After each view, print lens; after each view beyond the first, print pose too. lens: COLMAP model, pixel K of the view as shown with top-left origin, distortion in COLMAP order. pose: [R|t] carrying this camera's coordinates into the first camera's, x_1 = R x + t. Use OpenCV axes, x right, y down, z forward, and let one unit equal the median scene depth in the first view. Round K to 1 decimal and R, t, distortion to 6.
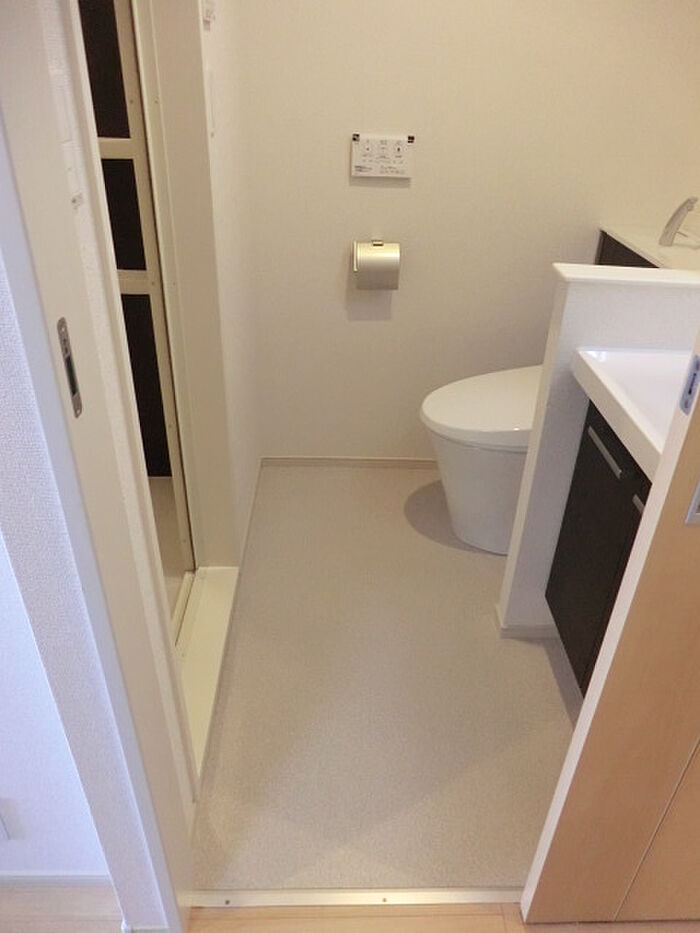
lens RADIAL K [[676.5, 0, 350.0], [0, 676.5, 466.5], [0, 0, 1]] dist [-0.058286, 0.001794]
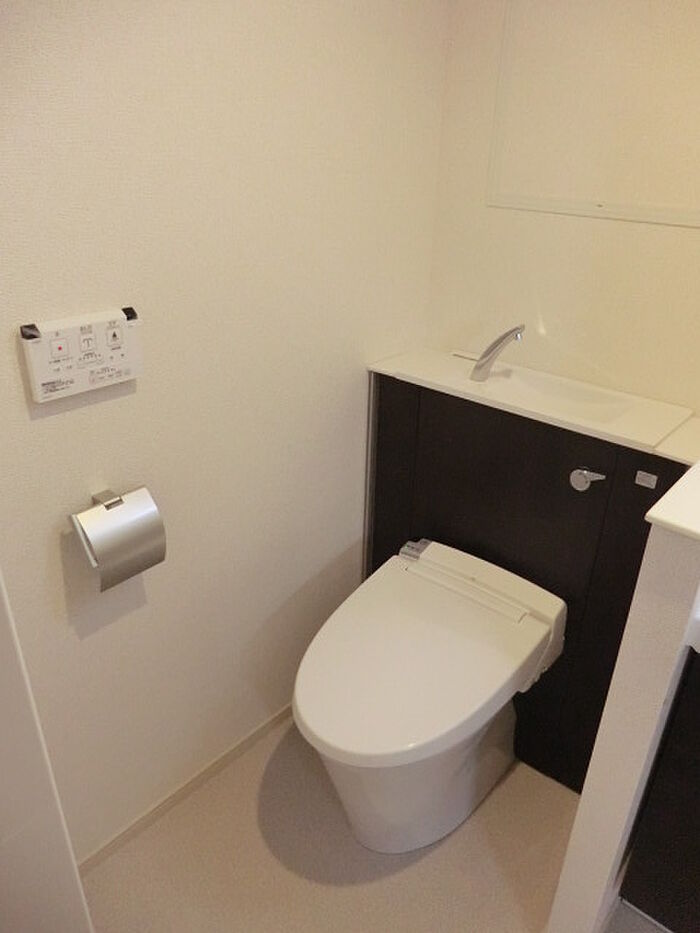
lens RADIAL K [[676.5, 0, 350.0], [0, 676.5, 466.5], [0, 0, 1]] dist [-0.058286, 0.001794]
pose [[0.665335, -0.333341, 0.667992, -0.191244], [0.383045, 0.920448, 0.077800, -0.342366], [-0.640786, 0.204108, 0.740090, 0.495362]]
